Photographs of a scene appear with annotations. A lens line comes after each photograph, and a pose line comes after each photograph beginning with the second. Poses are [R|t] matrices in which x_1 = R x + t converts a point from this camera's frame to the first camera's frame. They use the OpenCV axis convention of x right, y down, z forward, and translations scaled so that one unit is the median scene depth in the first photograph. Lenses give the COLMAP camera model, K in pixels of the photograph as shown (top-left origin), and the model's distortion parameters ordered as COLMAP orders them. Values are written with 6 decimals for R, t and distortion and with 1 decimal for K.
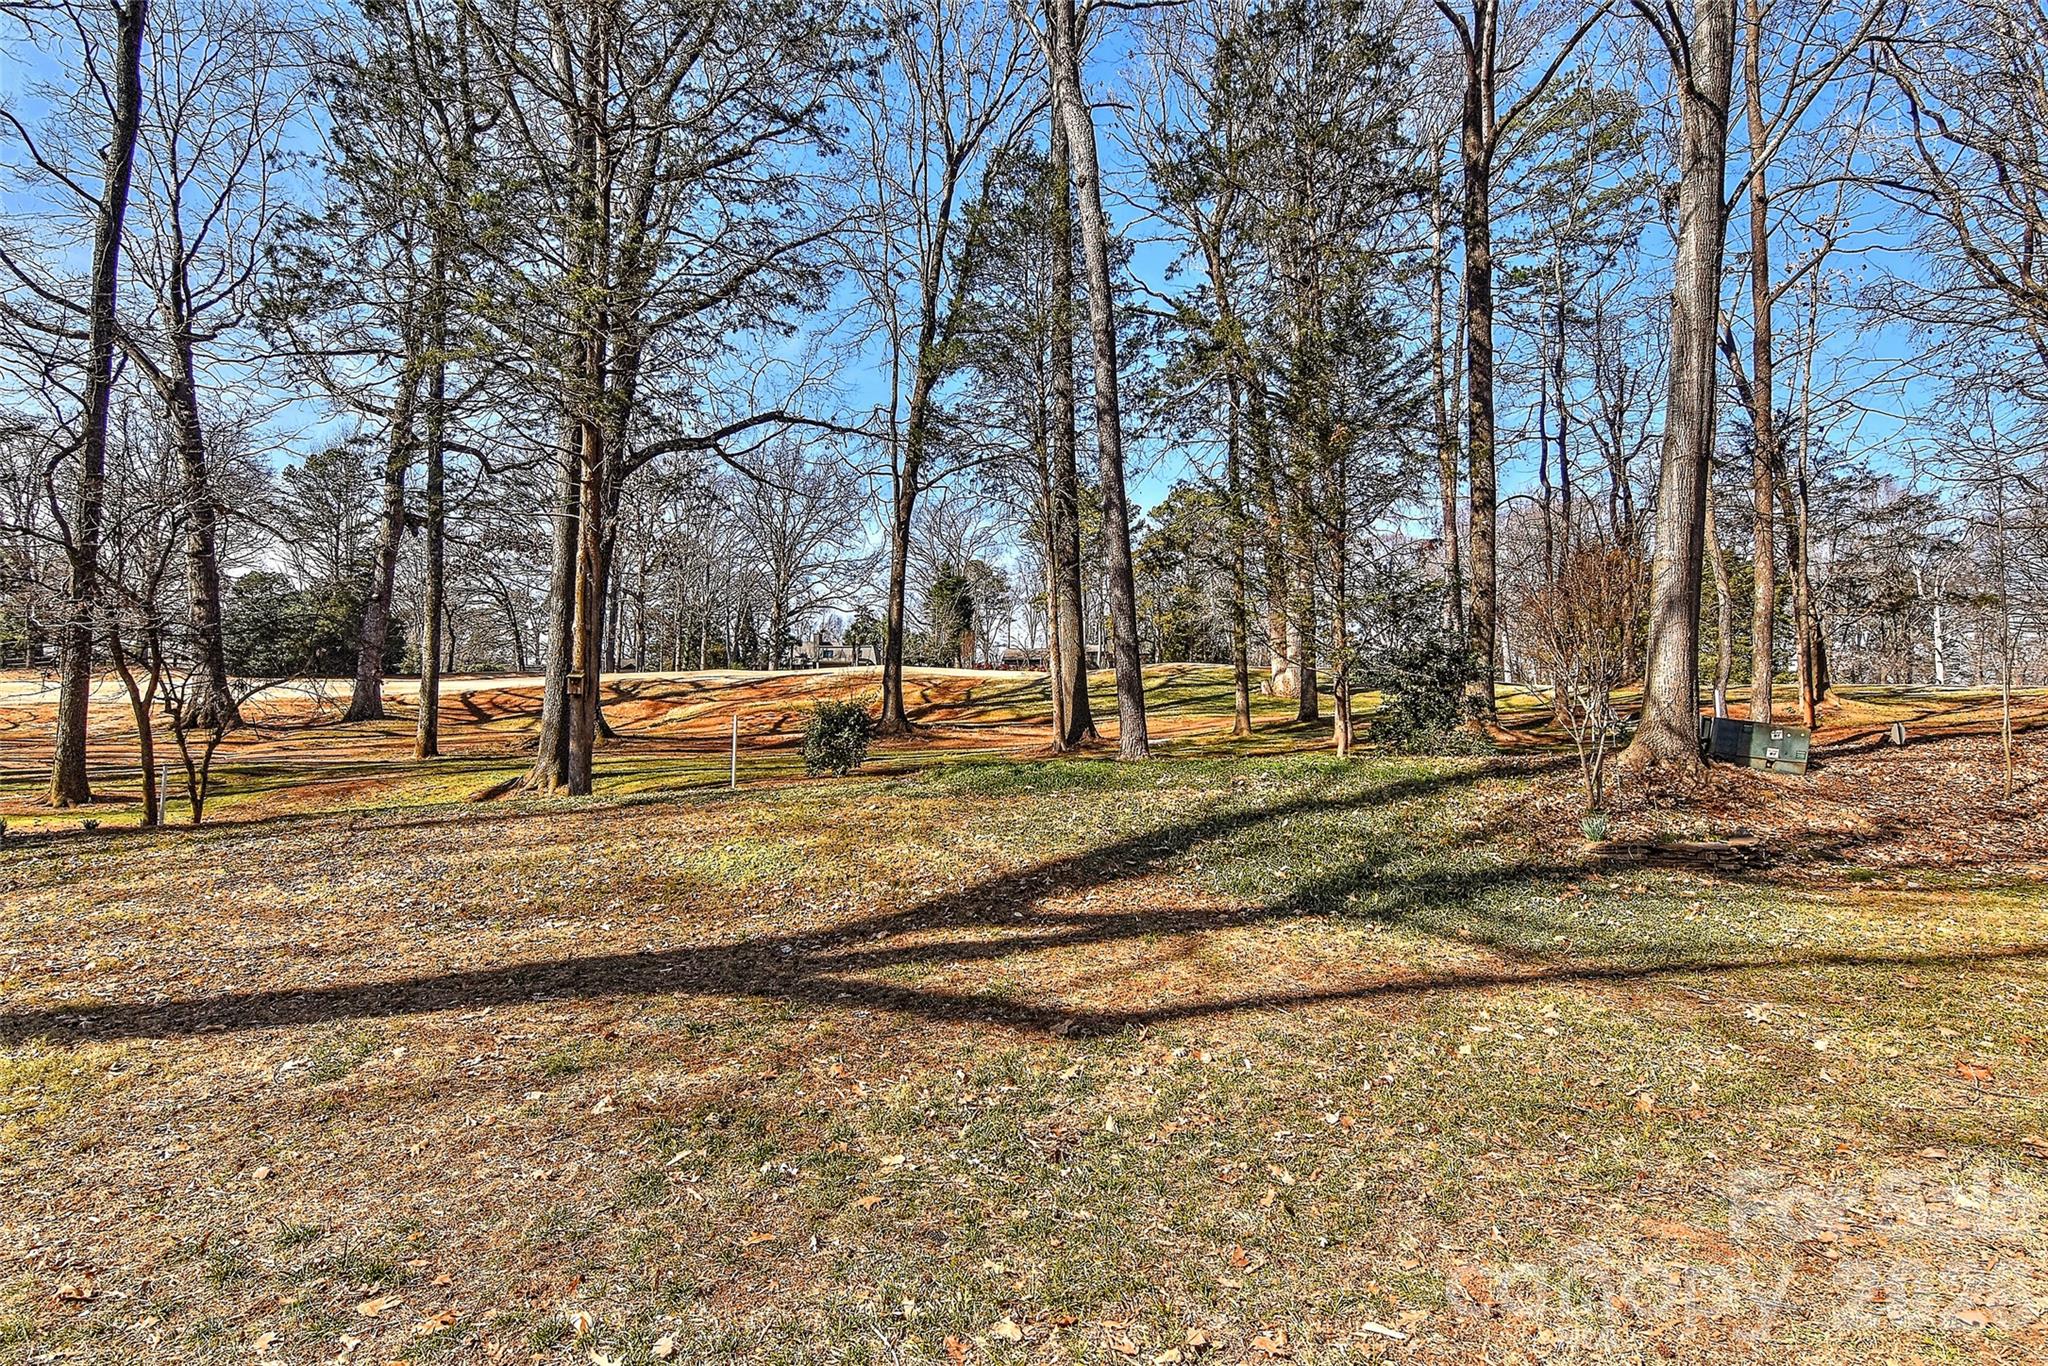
lens RADIAL K [[984.8, 0, 1018.7], [0, 984.8, 673.7], [0, 0, 1]] dist [0.014681, 0.000361]
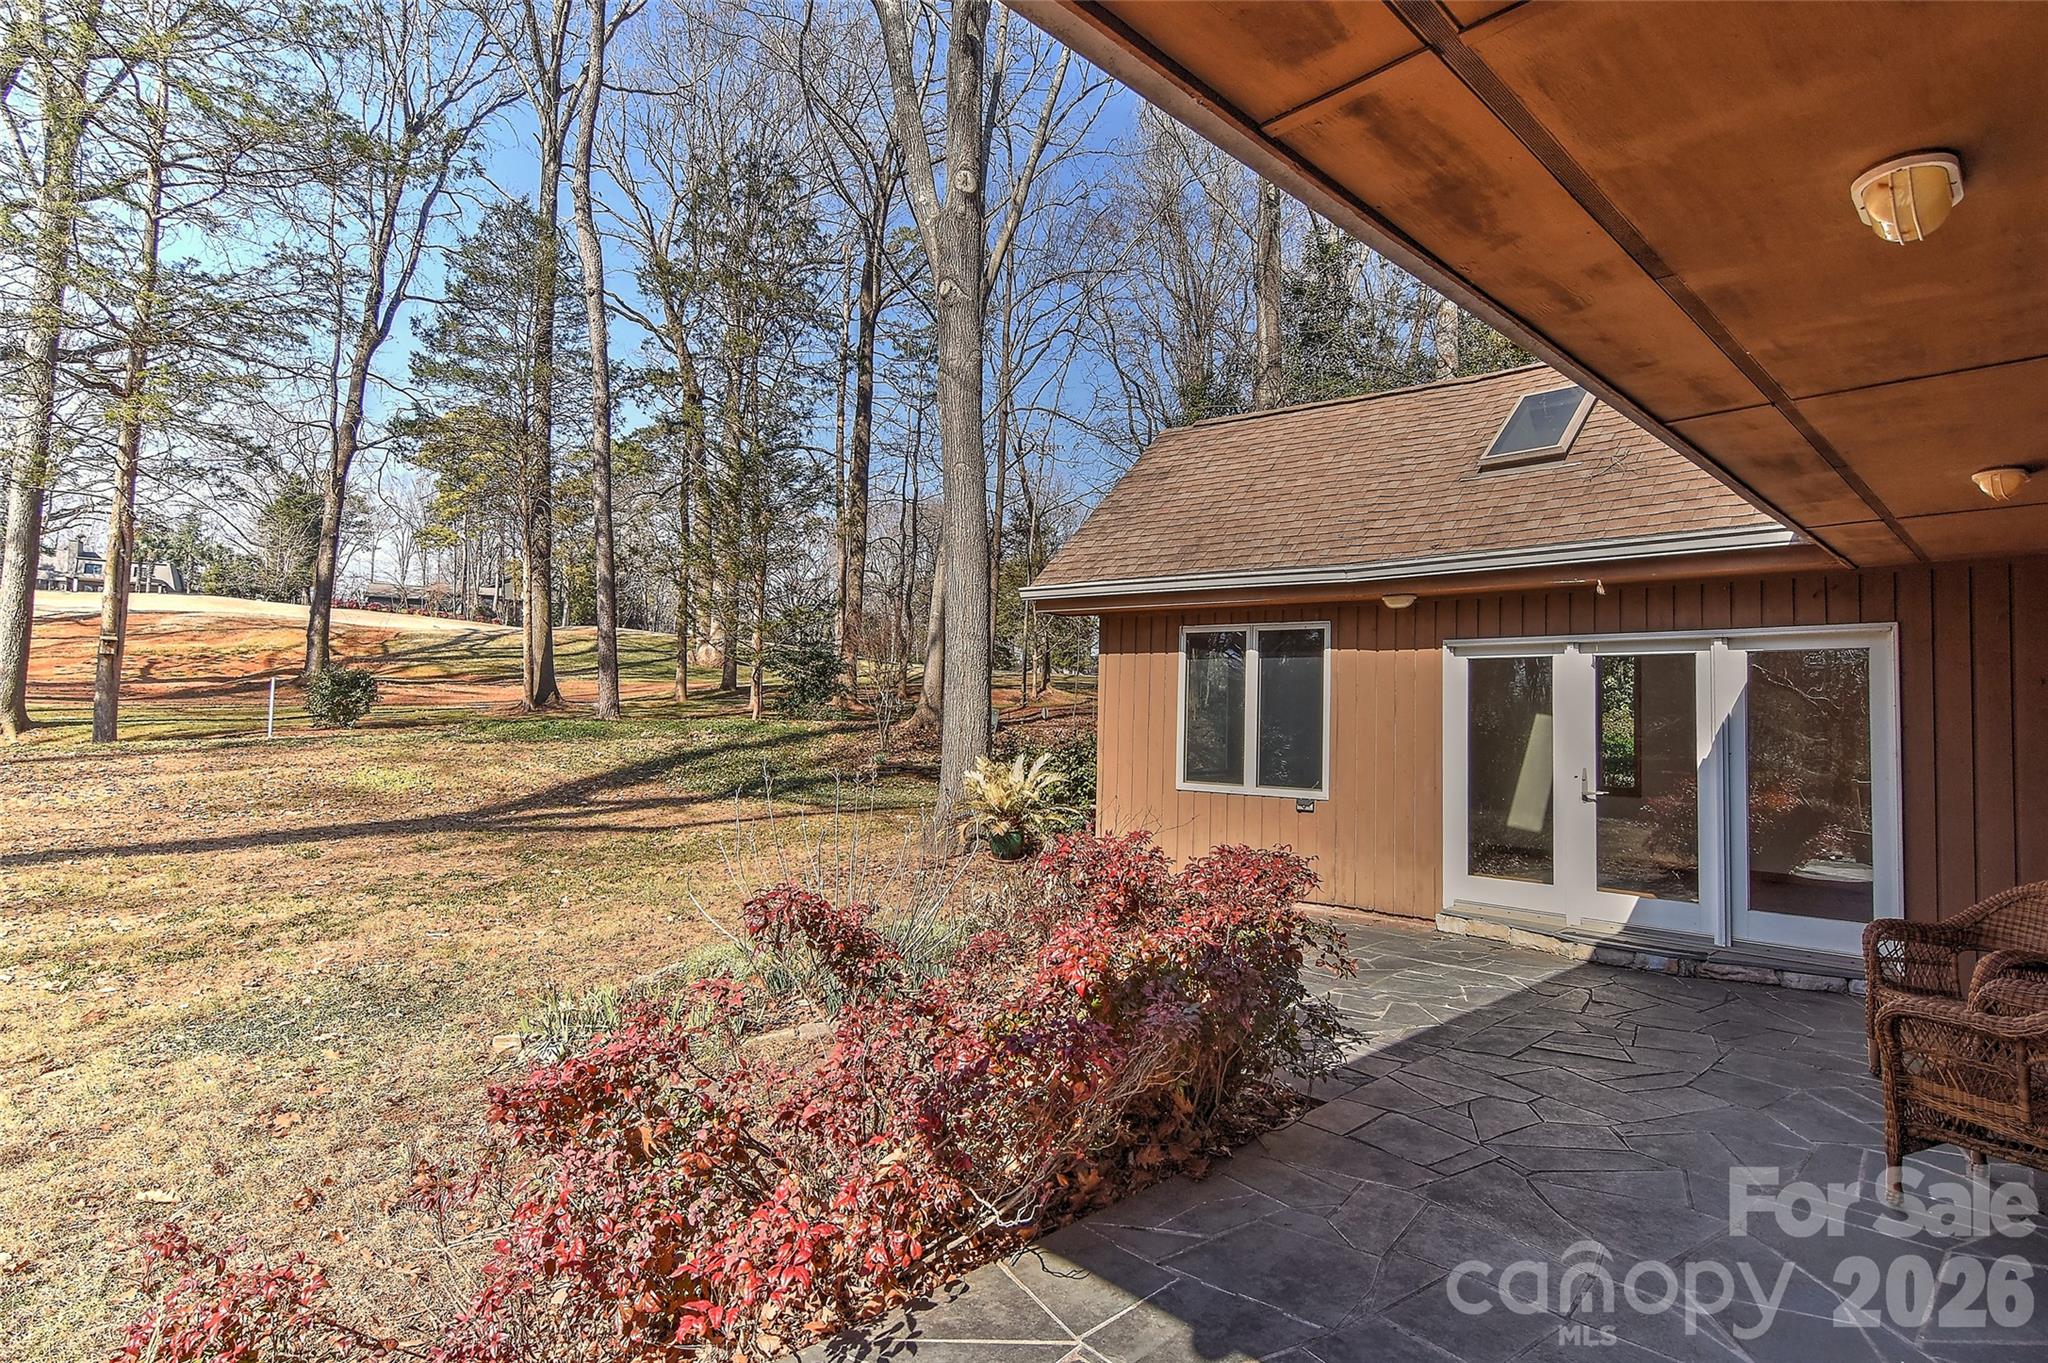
lens RADIAL K [[1031.7, 0, 1024.0], [0, 1031.7, 681.5], [0, 0, 1]] dist [-0.003148, -0.000338]
pose [[0.839558, 0.038615, 0.541895, -0.109899], [-0.065695, 0.997367, 0.030709, -0.029238], [-0.539283, -0.061382, 0.839885, -0.322971]]
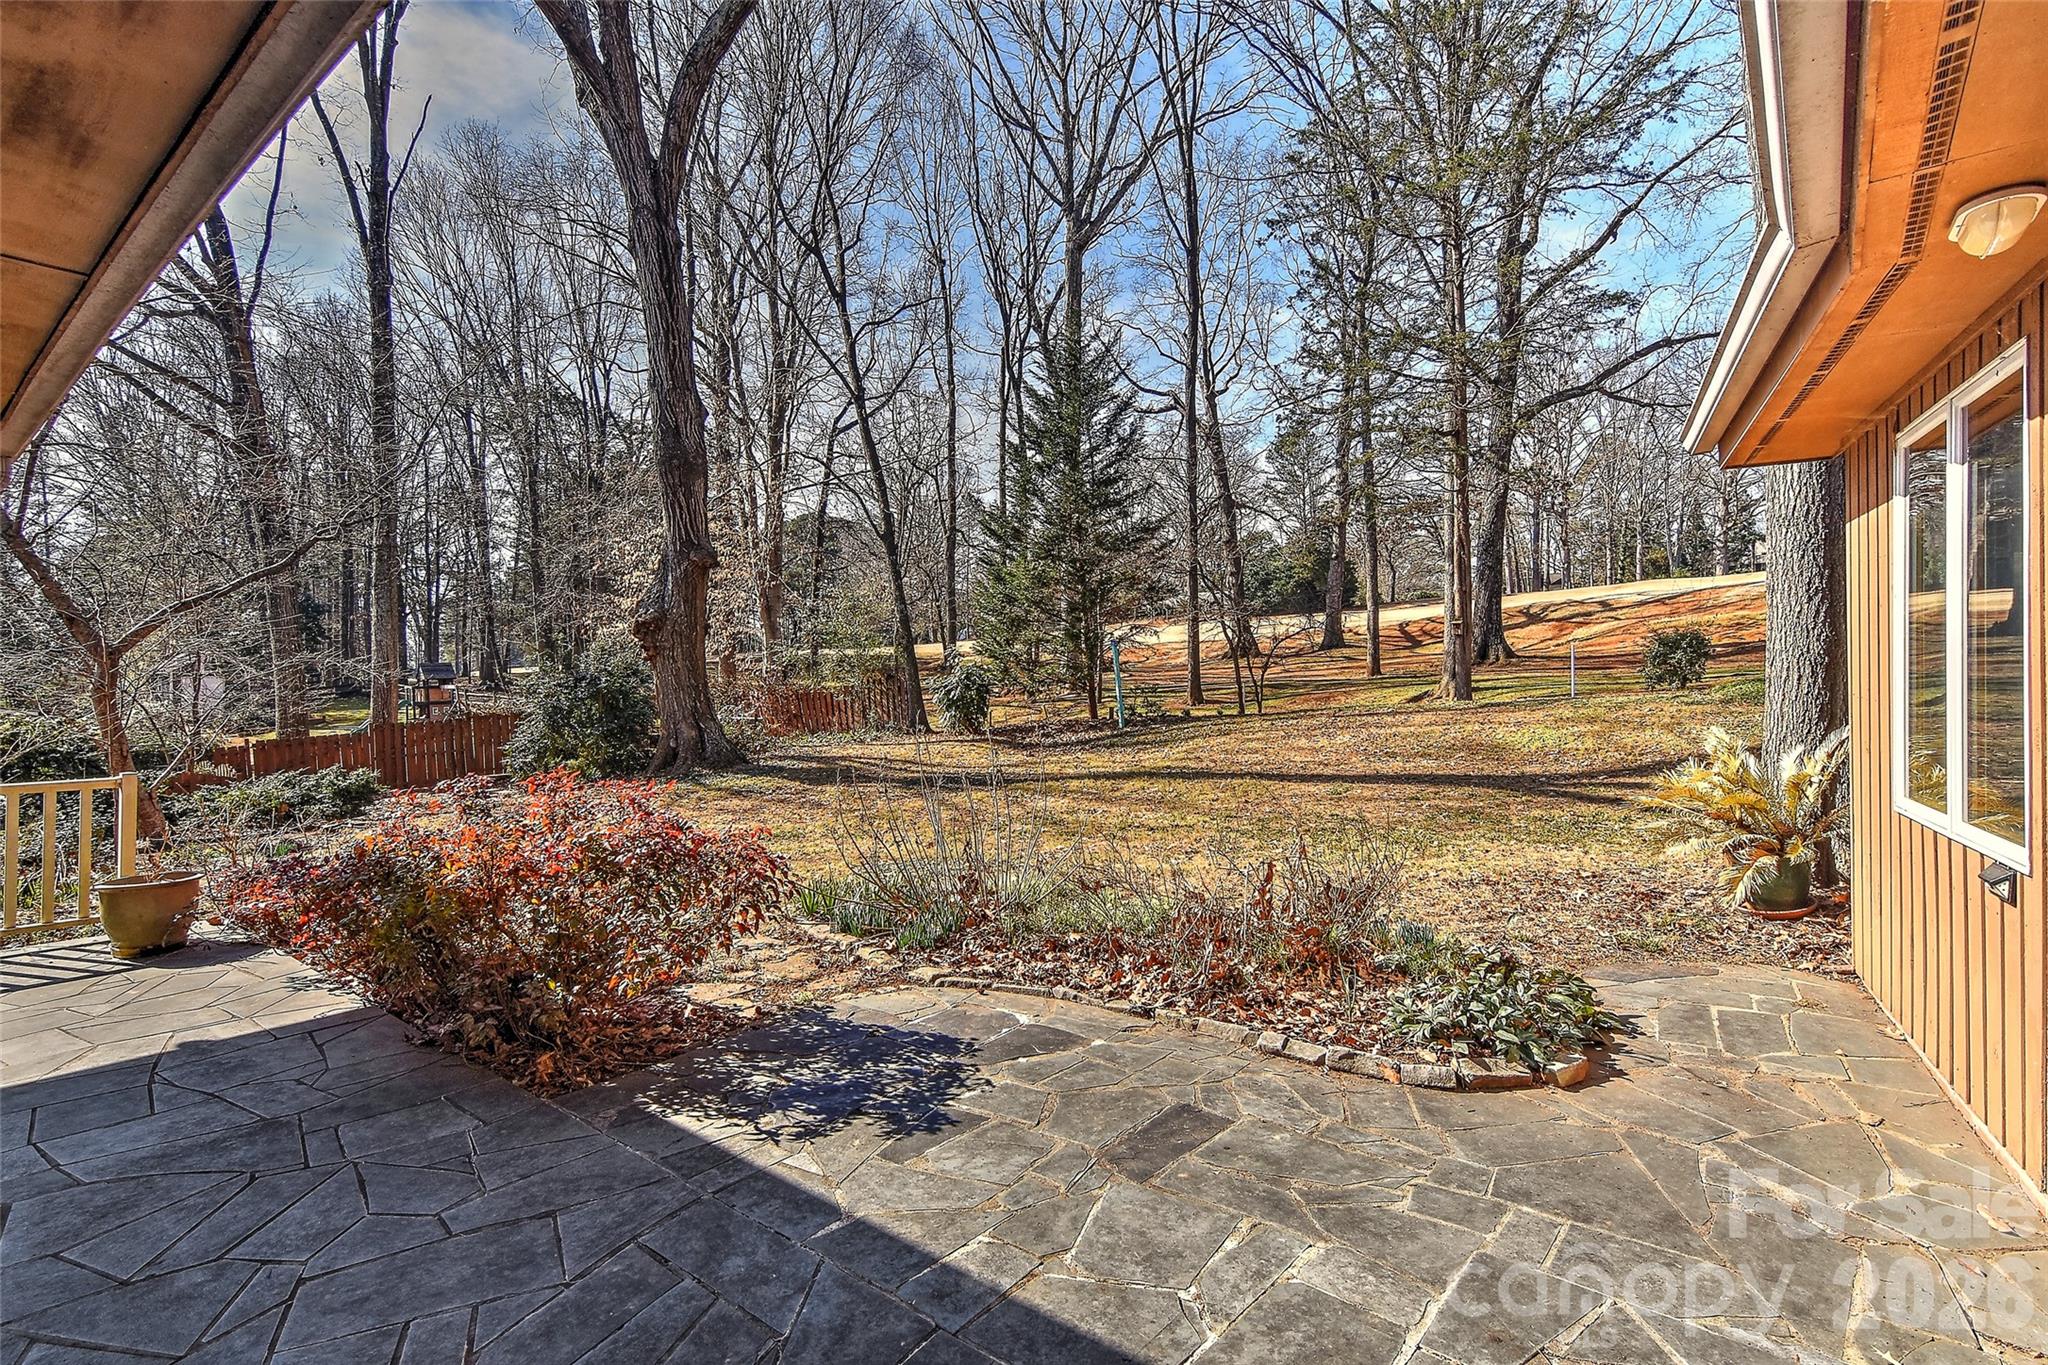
lens RADIAL K [[984.8, 0, 1018.7], [0, 984.8, 673.2], [0, 0, 1]] dist [0.014681, 0.000361]
pose [[0.629460, -0.012736, -0.776928, 0.161419], [0.078502, 0.995792, 0.047278, -0.023632], [0.773057, -0.090750, 0.627811, -0.251004]]
